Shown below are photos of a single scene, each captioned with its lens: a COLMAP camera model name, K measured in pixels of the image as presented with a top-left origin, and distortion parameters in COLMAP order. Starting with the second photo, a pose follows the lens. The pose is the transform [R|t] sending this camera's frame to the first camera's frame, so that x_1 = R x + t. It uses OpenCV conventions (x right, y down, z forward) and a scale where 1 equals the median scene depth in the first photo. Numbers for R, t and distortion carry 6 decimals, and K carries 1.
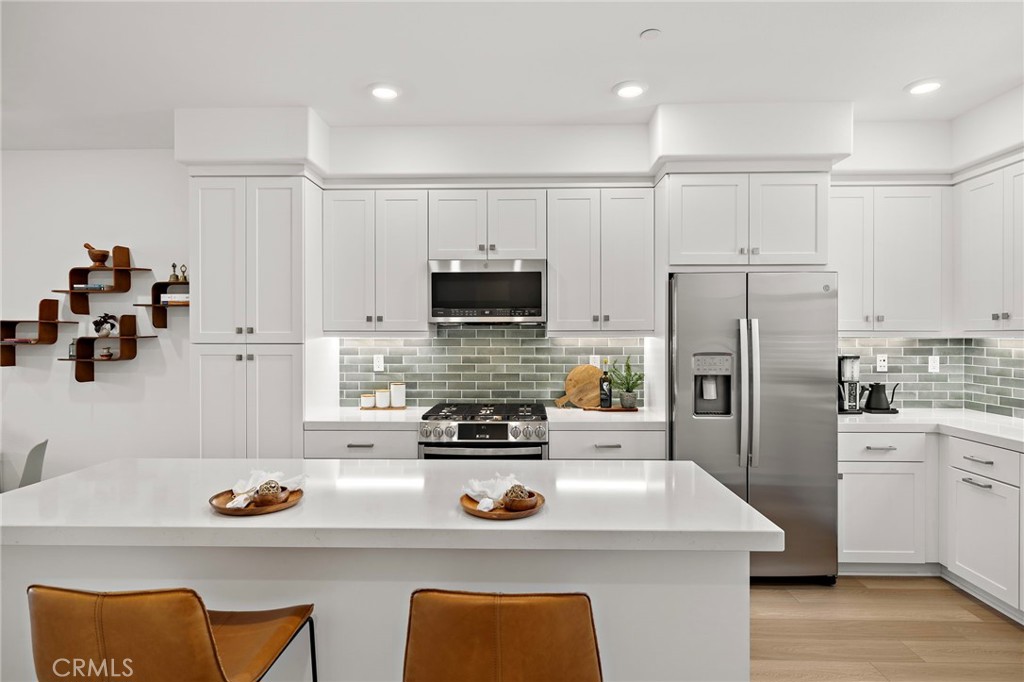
lens RADIAL K [[555.0, 0, 513.5], [0, 555.0, 336.2], [0, 0, 1]] dist [-0.003112, -0.001095]
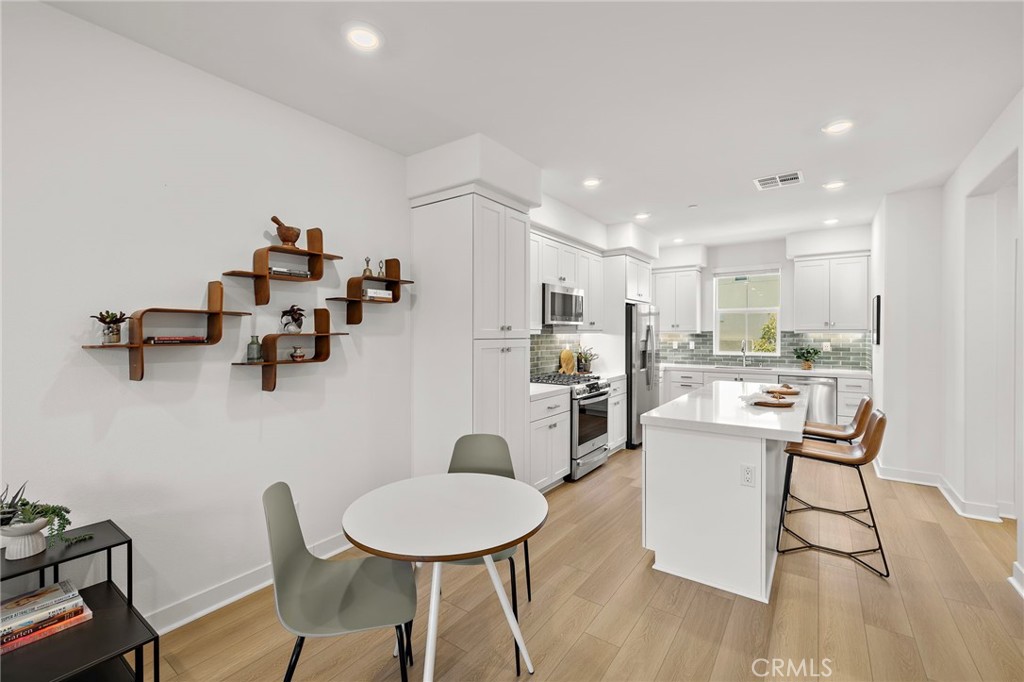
lens RADIAL K [[433.9, 0, 513.2], [0, 433.9, 336.6], [0, 0, 1]] dist [0.006234, 0.000047]
pose [[0.553820, -0.006322, 0.832612, -1.186476], [0.002882, 0.999980, 0.005676, 0.002510], [-0.832631, -0.000744, 0.553827, 0.407959]]
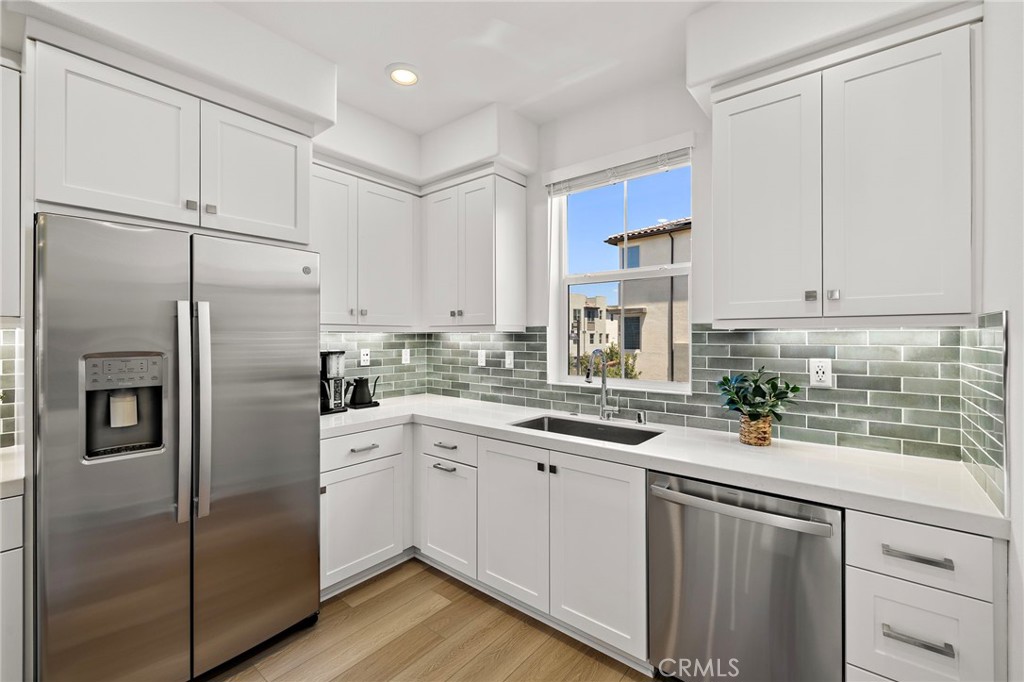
lens RADIAL K [[433.9, 0, 513.2], [0, 433.9, 336.6], [0, 0, 1]] dist [0.006234, 0.000047]
pose [[0.607665, -0.000160, 0.794193, 0.202880], [0.000516, 1.000000, -0.000193, 0.010935], [-0.794193, 0.000527, 0.607665, 0.308602]]
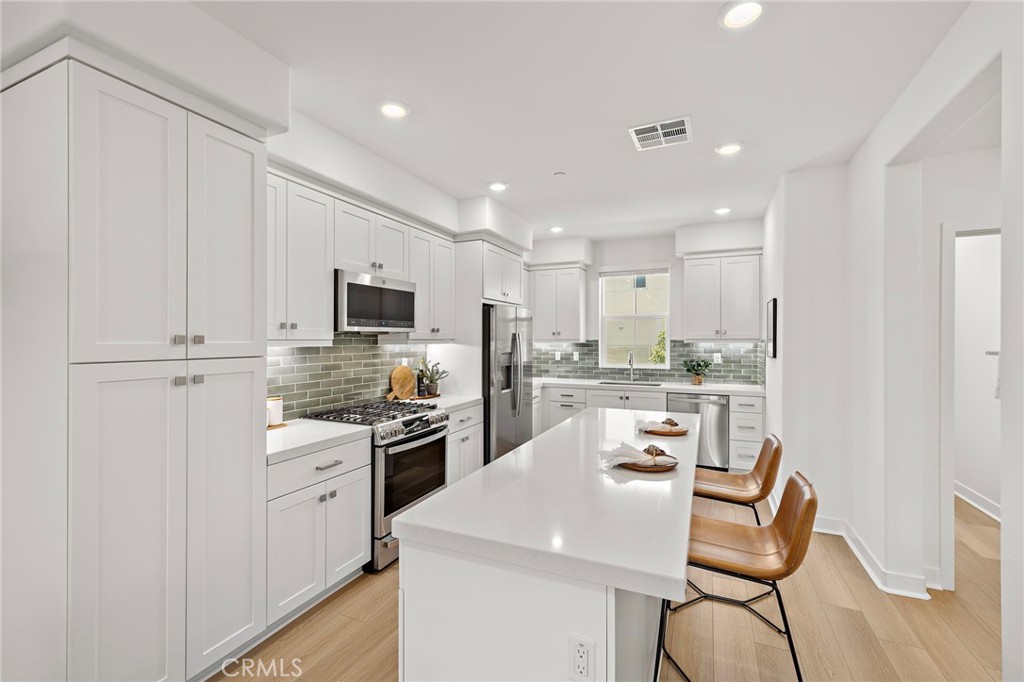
lens RADIAL K [[434.3, 0, 512.0], [0, 434.3, 341.0], [0, 0, 1]] dist [0.002856, 0.000037]
pose [[0.386590, -0.003384, 0.922245, -0.749510], [0.002235, 0.999994, 0.002732, -0.008633], [-0.922249, 0.001006, 0.386595, 0.403739]]
